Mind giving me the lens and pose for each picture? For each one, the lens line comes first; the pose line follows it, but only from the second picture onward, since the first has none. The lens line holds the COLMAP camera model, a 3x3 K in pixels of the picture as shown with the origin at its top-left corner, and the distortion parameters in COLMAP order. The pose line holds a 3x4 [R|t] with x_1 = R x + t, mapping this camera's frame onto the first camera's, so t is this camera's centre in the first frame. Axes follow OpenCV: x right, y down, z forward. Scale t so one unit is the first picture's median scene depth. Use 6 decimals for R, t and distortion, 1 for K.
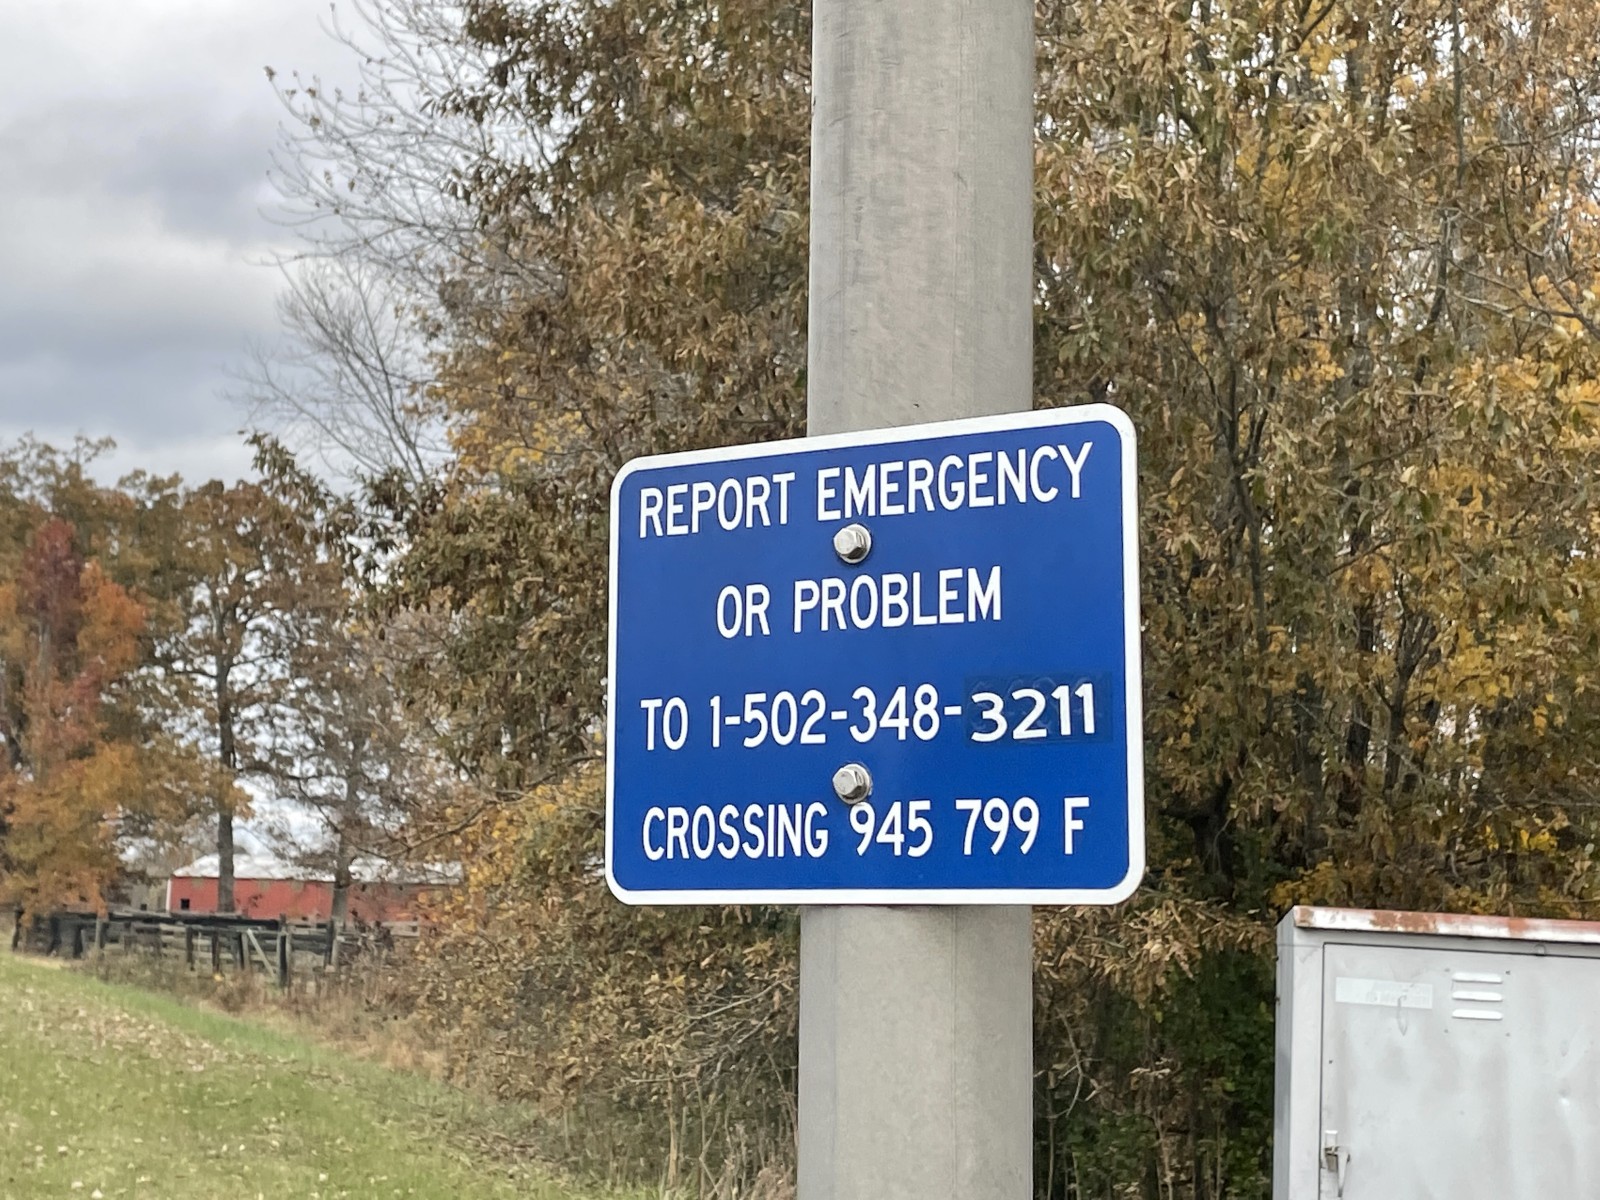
lens RADIAL K [[2775.7, 0, 816.6], [0, 2775.7, 559.5], [0, 0, 1]] dist [0.129701, 0.000000]
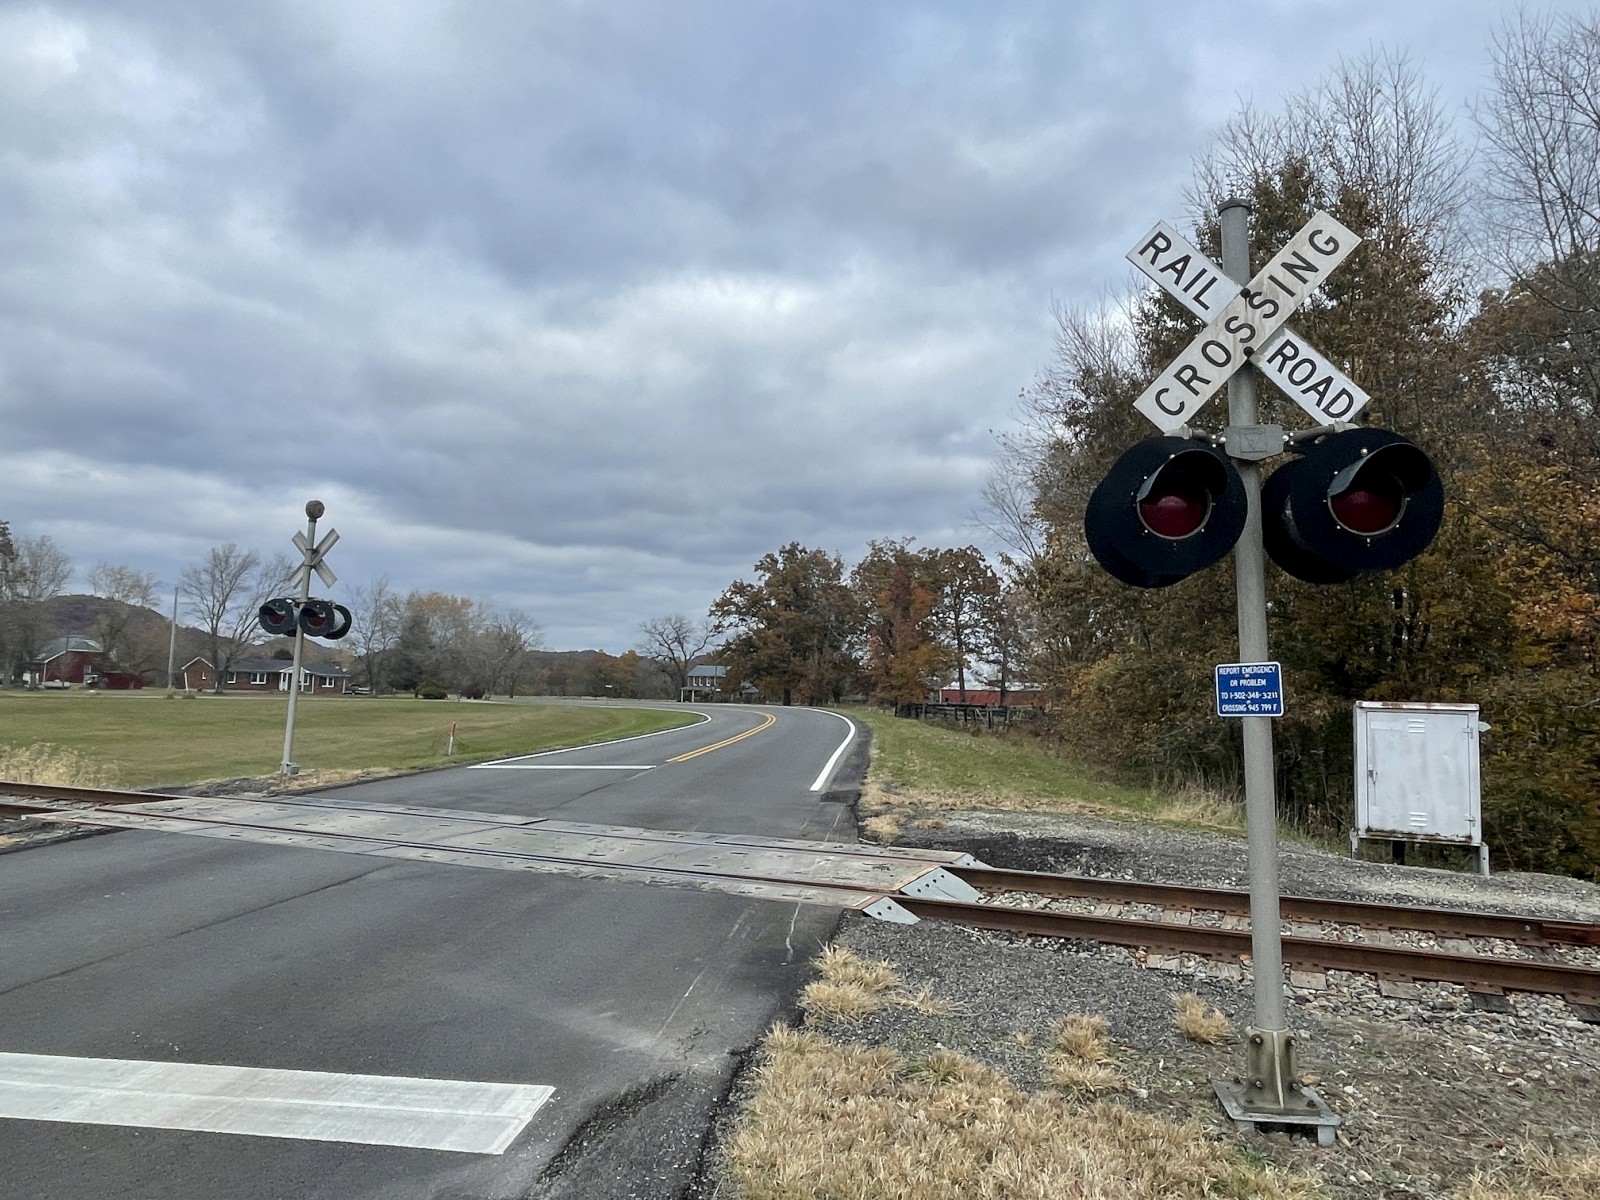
lens RADIAL K [[1082.3, 0, 801.6], [0, 1082.3, 595.5], [0, 0, 1]] dist [0.023922, -0.014252]
pose [[0.943762, -0.051638, -0.326569, -0.011484], [0.061028, 0.997963, 0.018567, -0.029264], [0.324945, -0.037453, 0.944991, -0.196278]]
